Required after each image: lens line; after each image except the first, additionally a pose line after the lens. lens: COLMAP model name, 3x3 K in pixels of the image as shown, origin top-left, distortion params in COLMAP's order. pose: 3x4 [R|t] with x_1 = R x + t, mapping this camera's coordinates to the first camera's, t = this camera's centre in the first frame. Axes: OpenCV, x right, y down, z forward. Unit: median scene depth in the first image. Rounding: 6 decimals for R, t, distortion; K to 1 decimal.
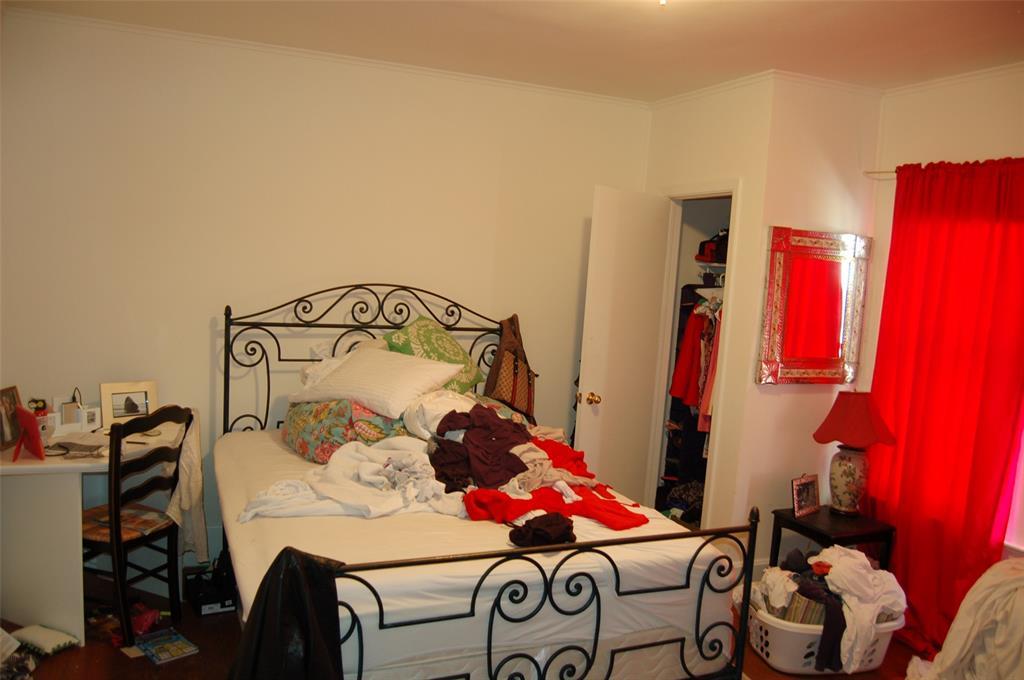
lens RADIAL K [[828.2, 0, 512.0], [0, 828.2, 340.0], [0, 0, 1]] dist [-0.067241, 0.037554]
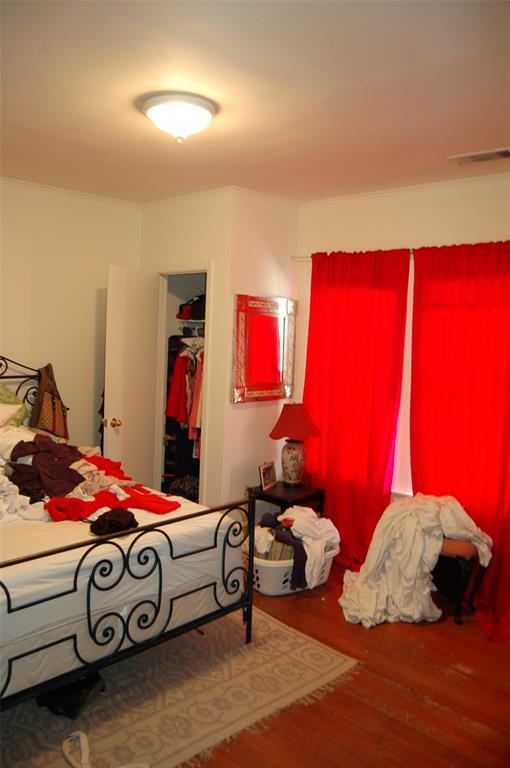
lens RADIAL K [[621.2, 0, 253.8], [0, 621.2, 373.3], [0, 0, 1]] dist [-0.067241, 0.037554]
pose [[0.921828, -0.056550, 0.383451, -0.099251], [0.057428, 0.998308, 0.009167, -0.008037], [-0.383321, 0.013570, 0.923516, -0.028223]]
